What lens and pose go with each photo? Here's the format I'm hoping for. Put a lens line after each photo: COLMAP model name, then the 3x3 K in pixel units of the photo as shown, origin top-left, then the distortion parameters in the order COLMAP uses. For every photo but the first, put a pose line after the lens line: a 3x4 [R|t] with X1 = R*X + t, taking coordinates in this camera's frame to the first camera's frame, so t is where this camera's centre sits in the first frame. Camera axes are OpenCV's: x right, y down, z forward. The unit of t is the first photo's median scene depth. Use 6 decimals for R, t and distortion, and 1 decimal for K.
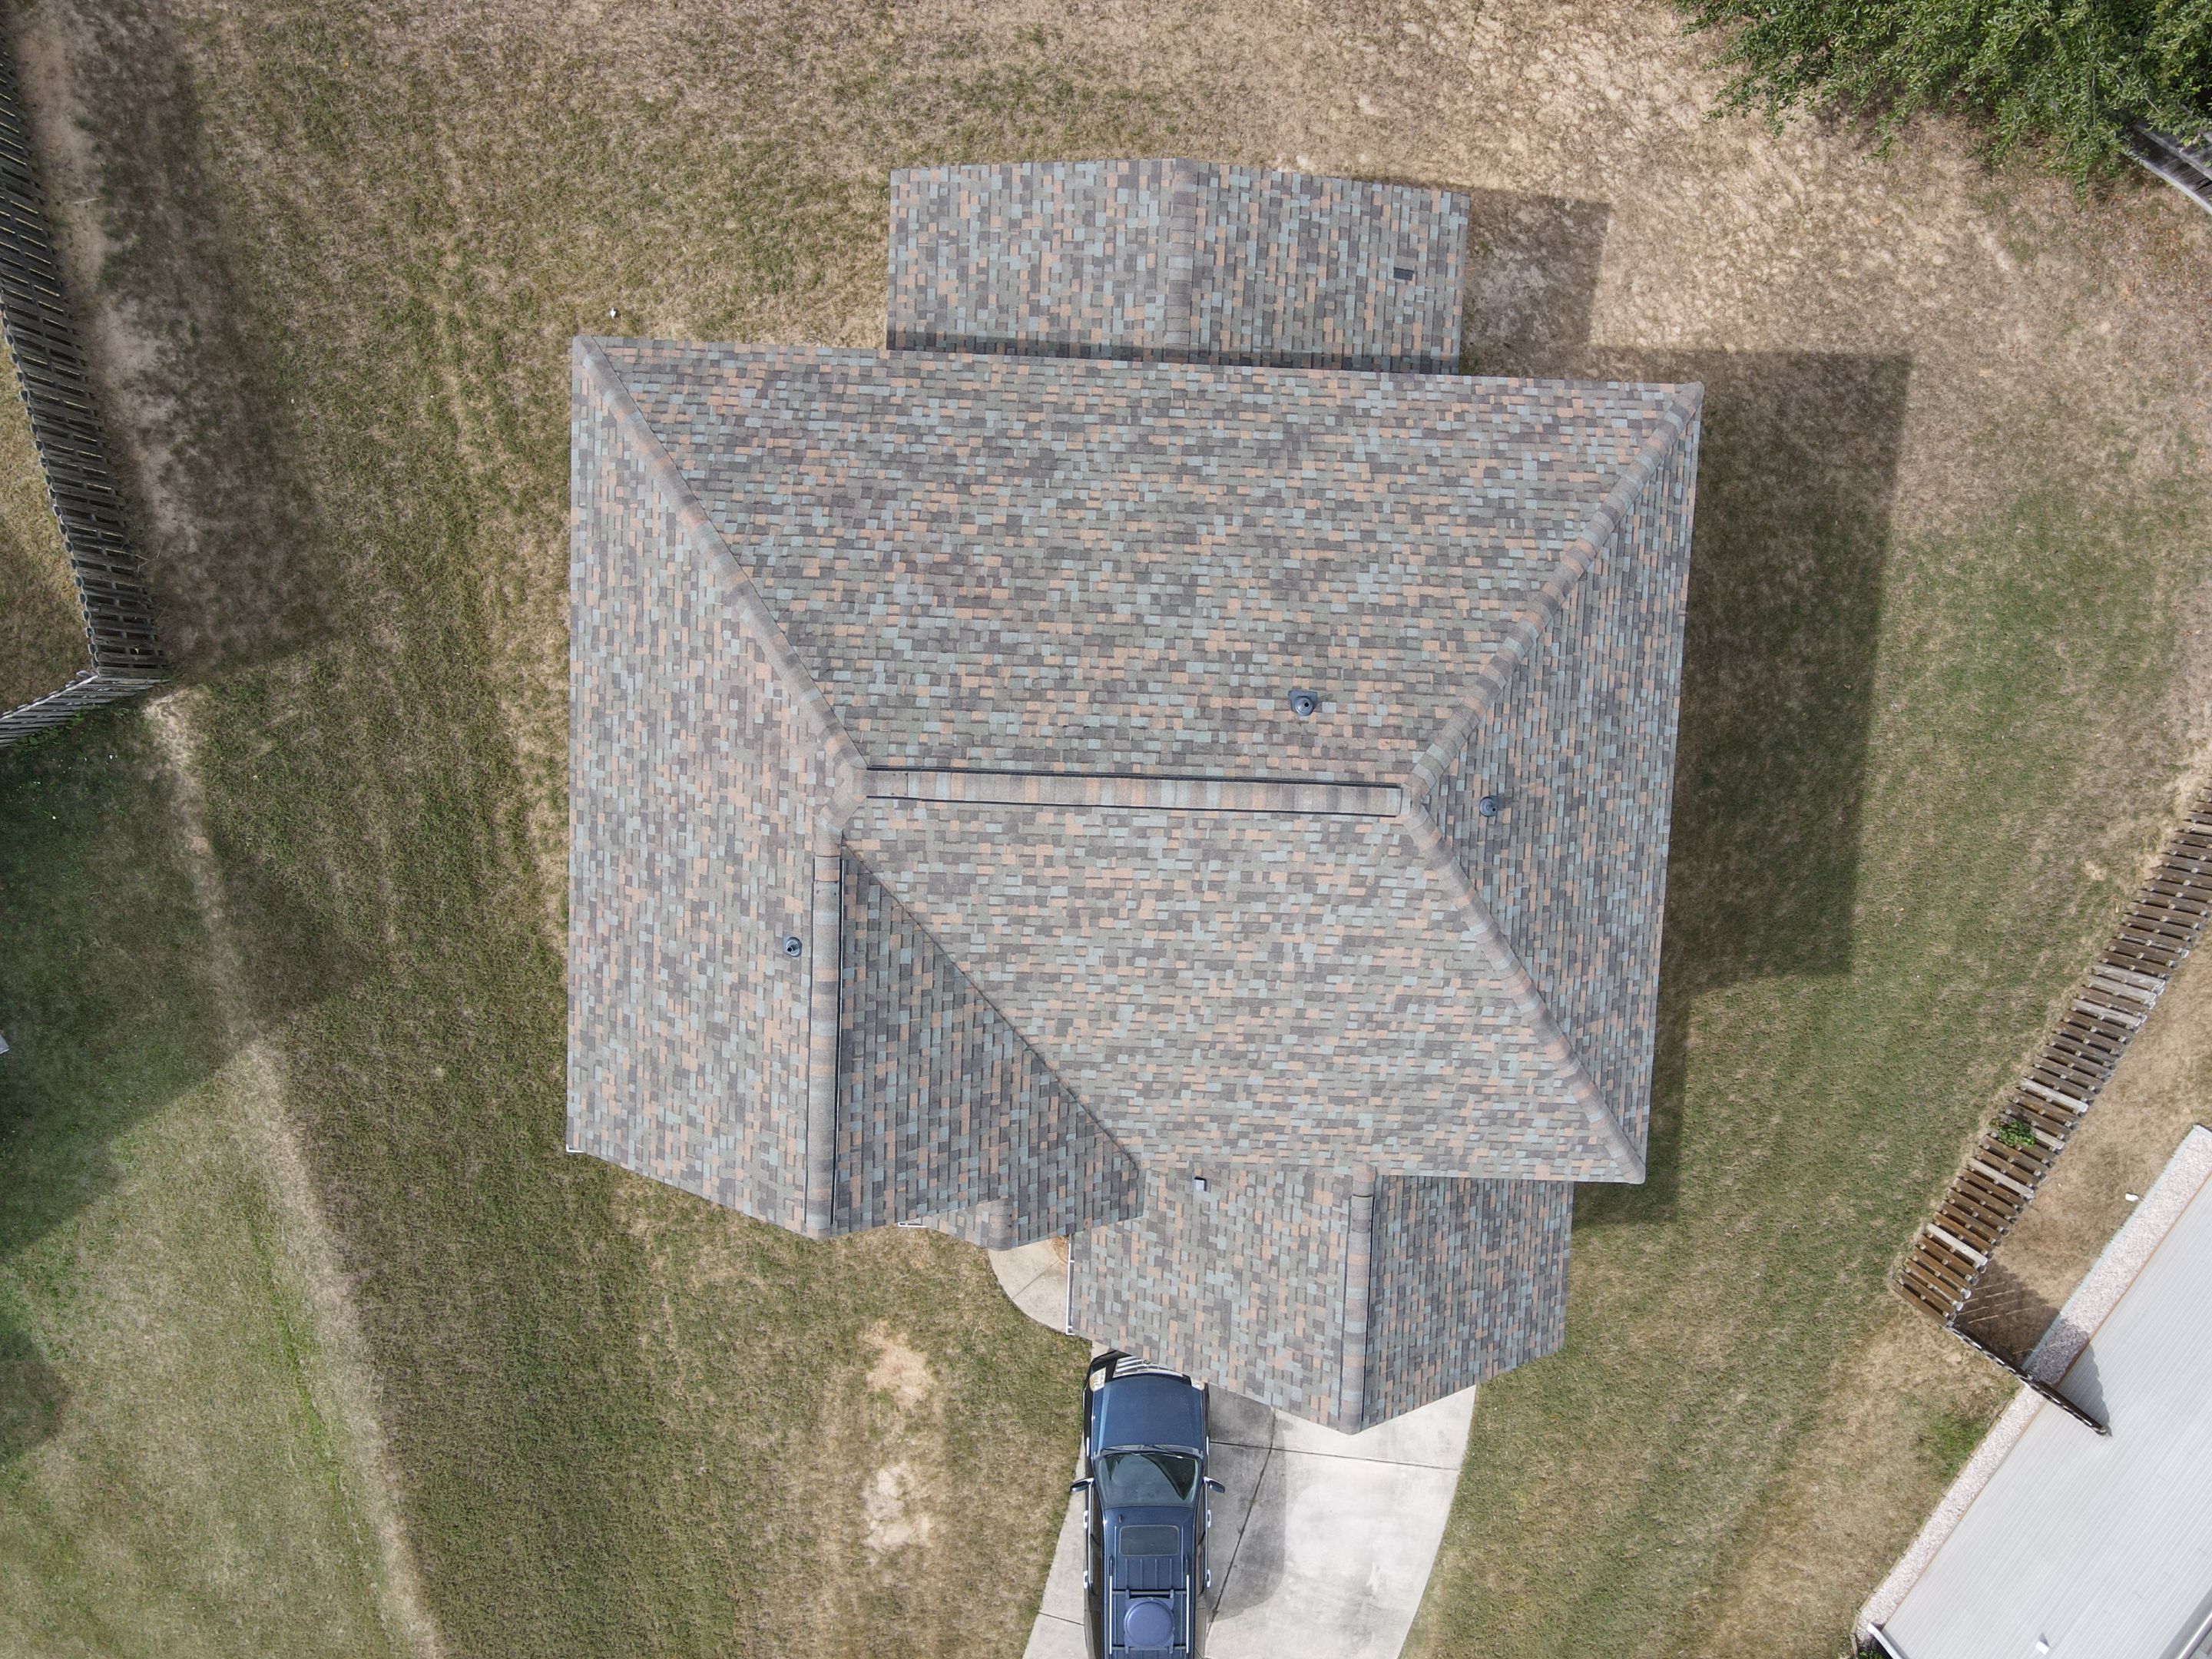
lens RADIAL K [[1638.1, 0, 1118.5], [0, 1638.1, 819.2], [0, 0, 1]] dist [-0.000366, 0.008411]
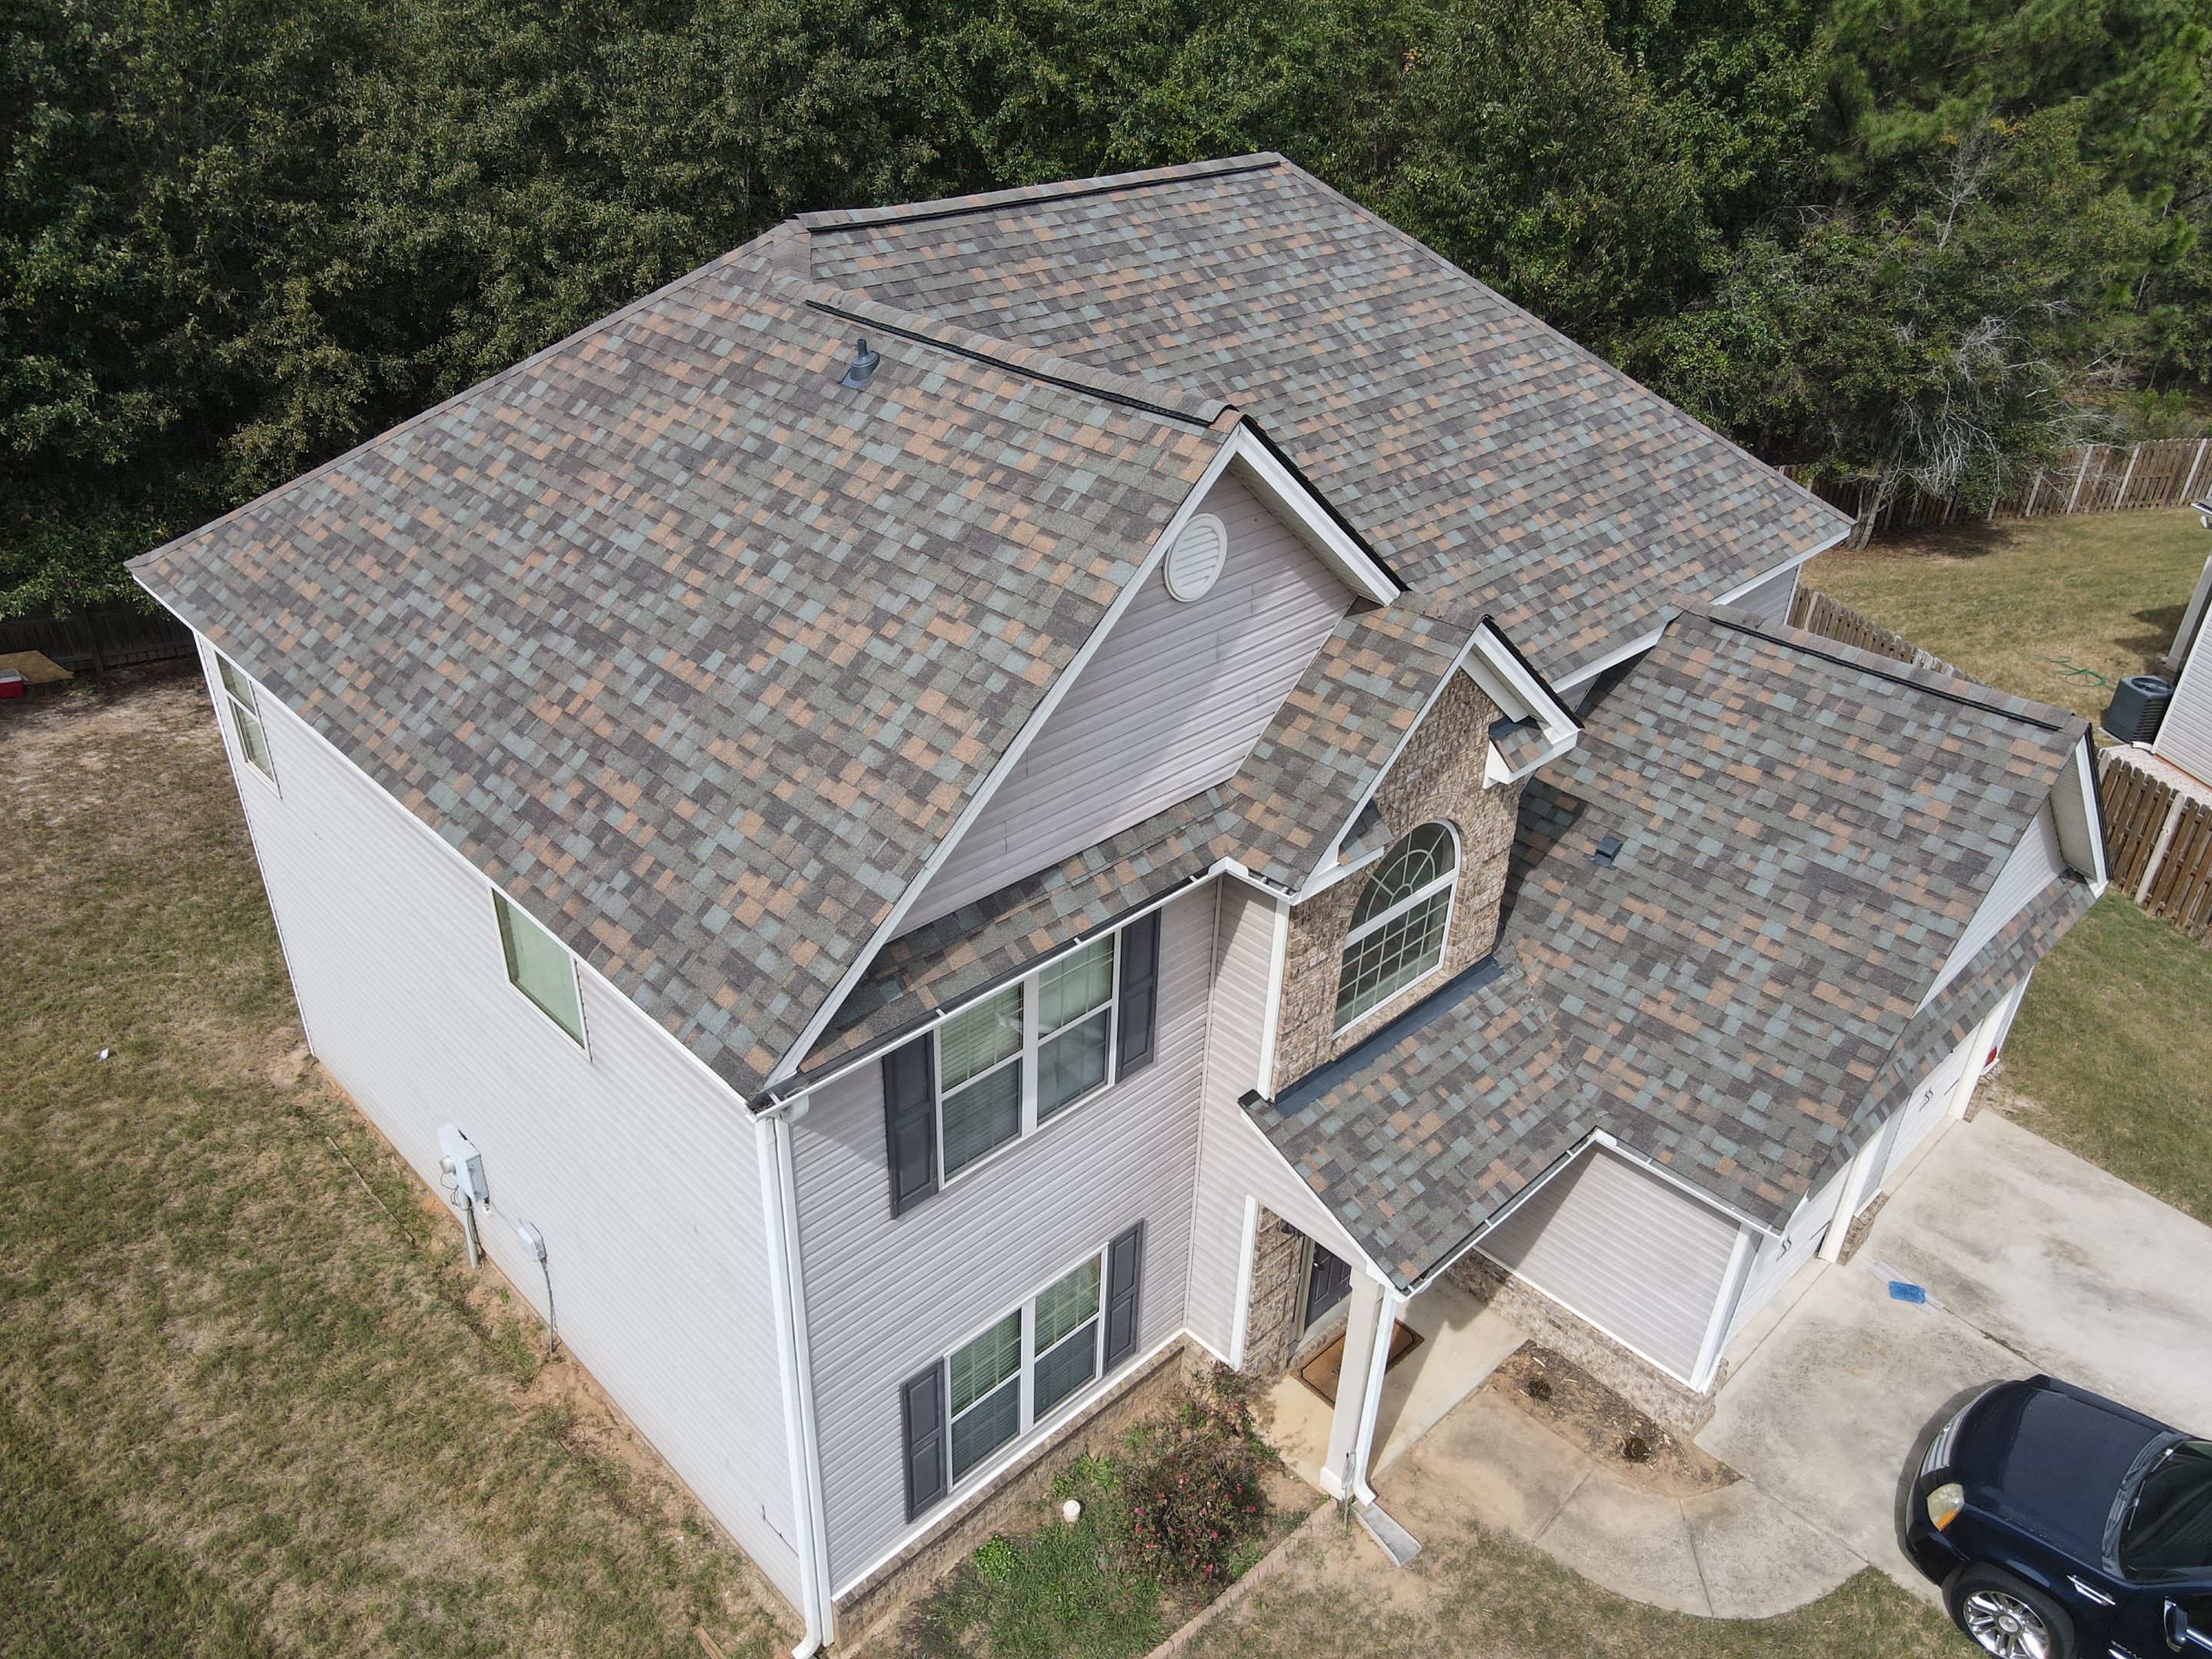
lens RADIAL K [[1638.1, 0, 1096.4], [0, 1638.1, 832.8], [0, 0, 1]] dist [-0.000366, 0.008411]
pose [[0.690173, -0.365642, 0.624474, -0.563394], [0.722065, 0.290983, -0.627655, 0.559006], [0.047785, 0.884101, 0.464846, 0.815386]]
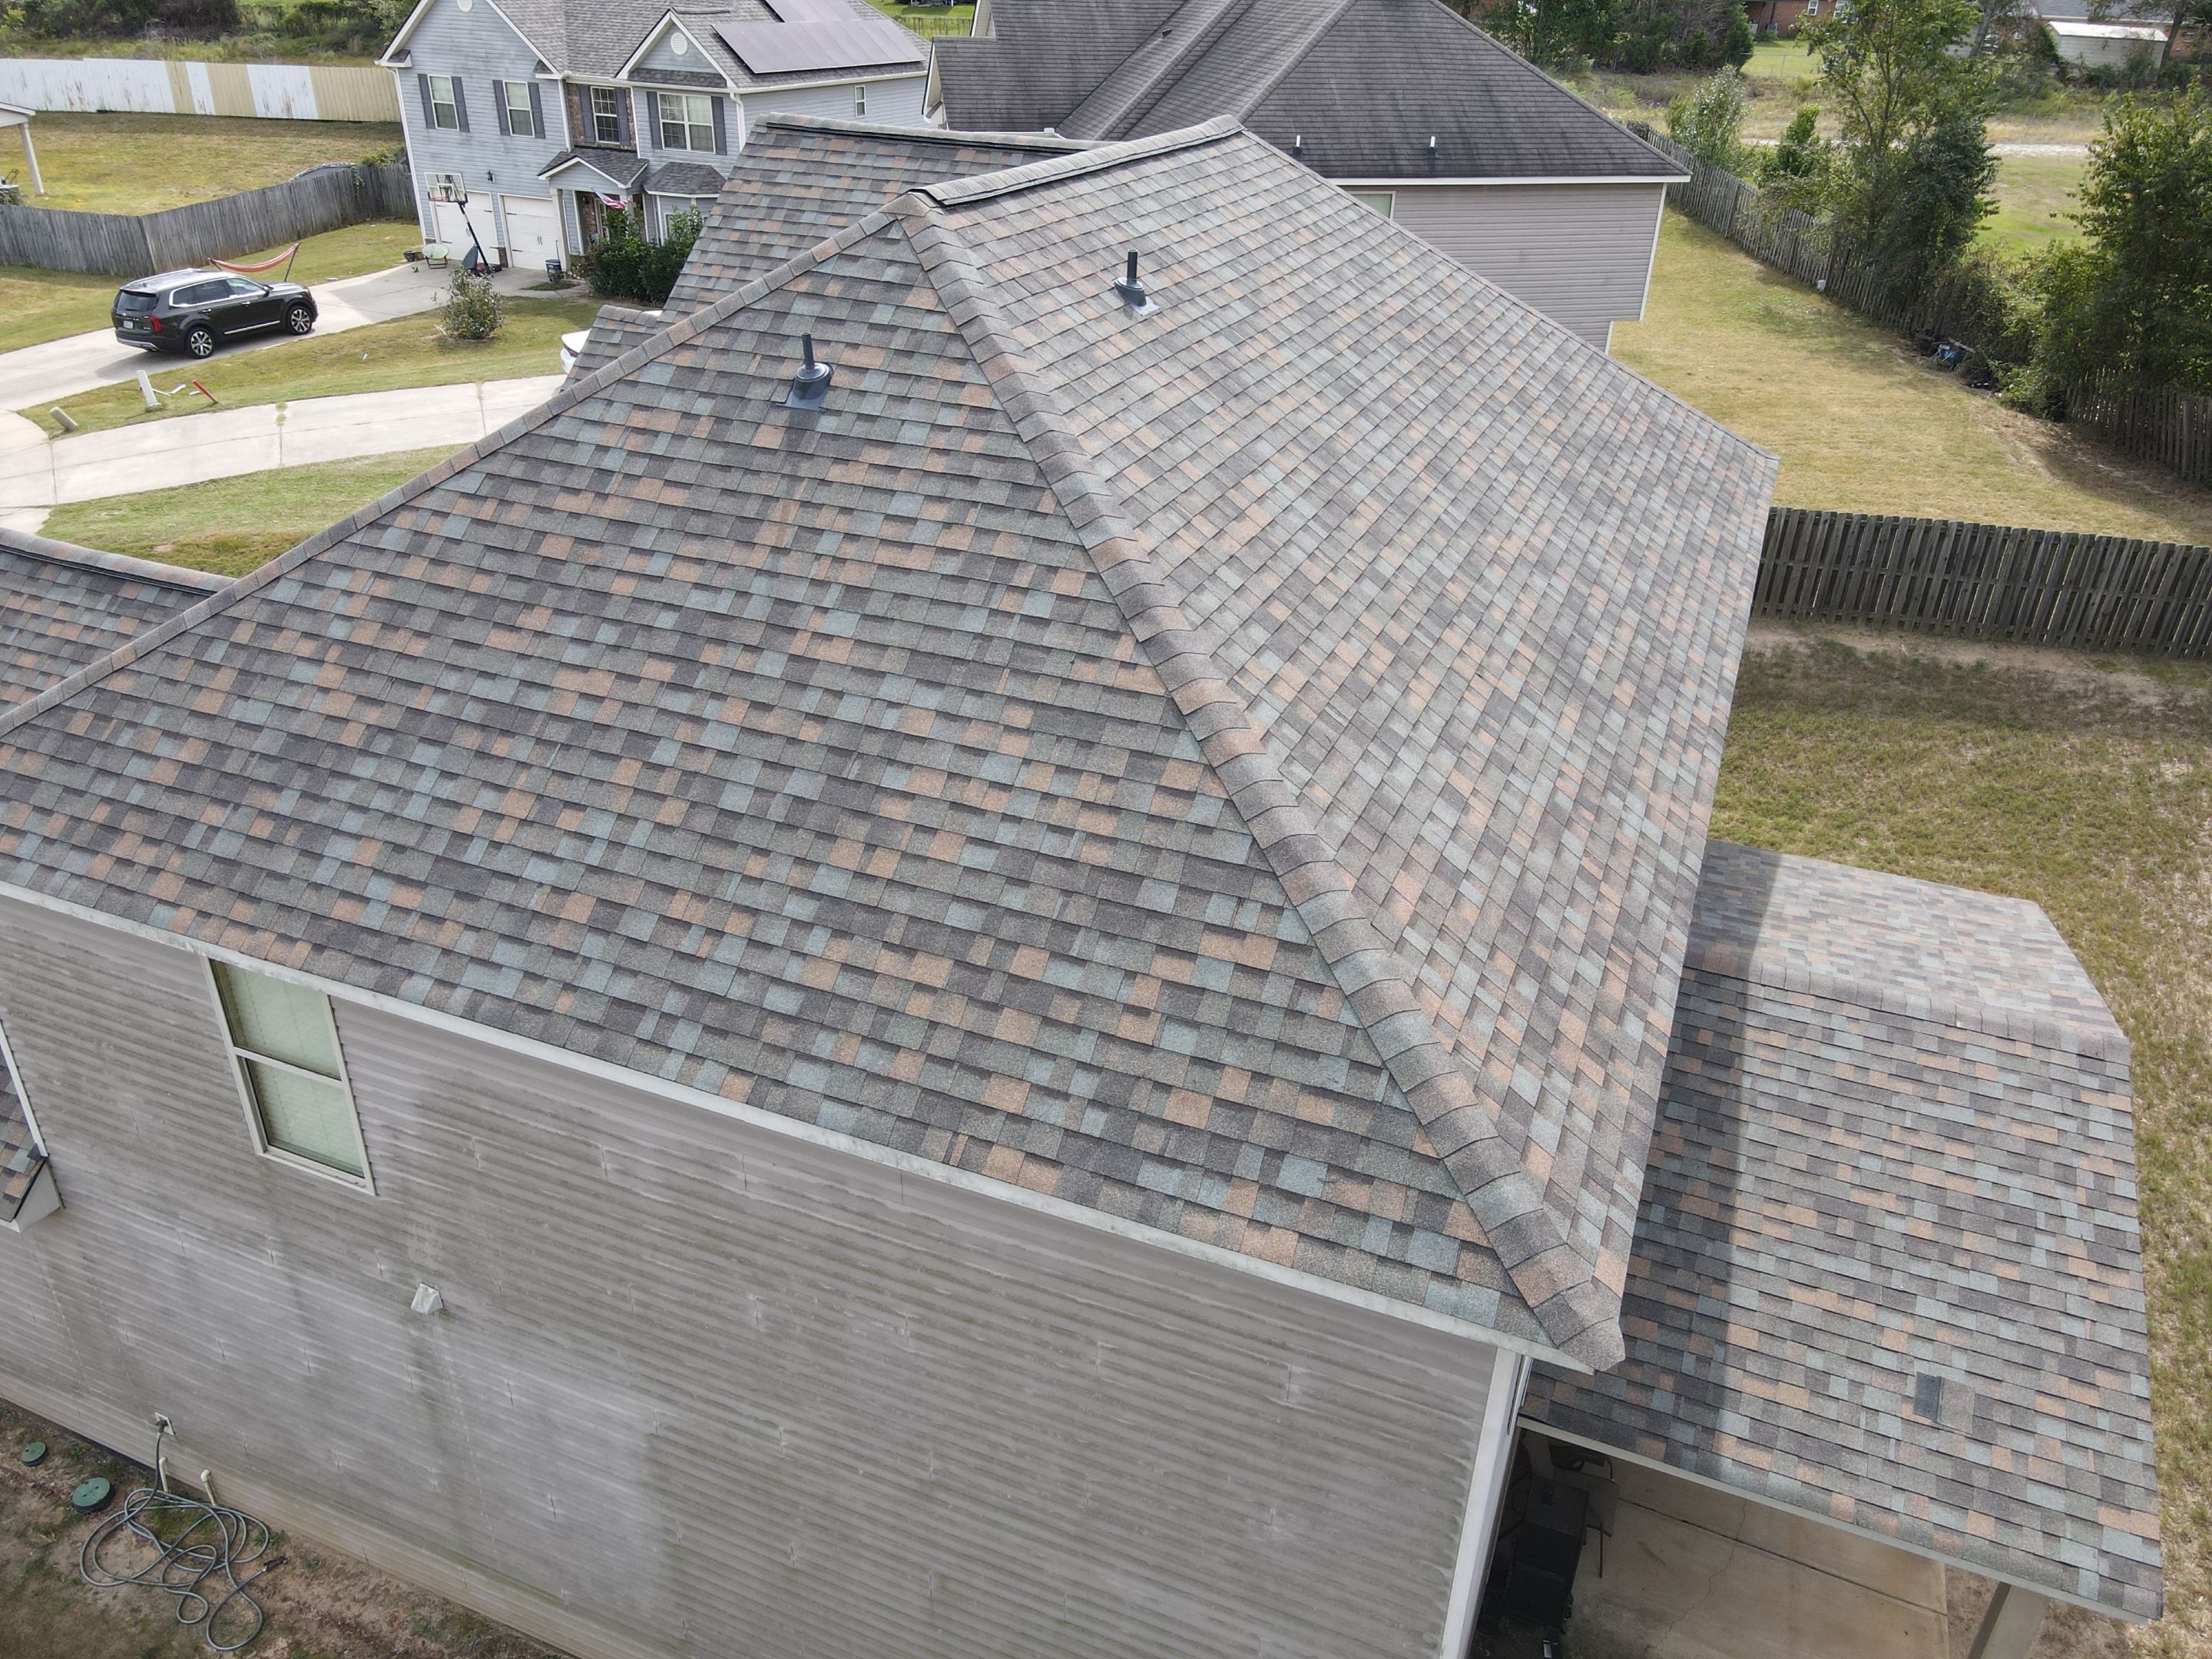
lens RADIAL K [[1638.1, 0, 1111.7], [0, 1638.1, 823.0], [0, 0, 1]] dist [-0.000366, 0.008411]
pose [[-0.342207, 0.417422, -0.841816, 0.635712], [-0.932365, -0.262000, 0.249101, -0.239868], [-0.116575, 0.870124, 0.478848, 0.819316]]
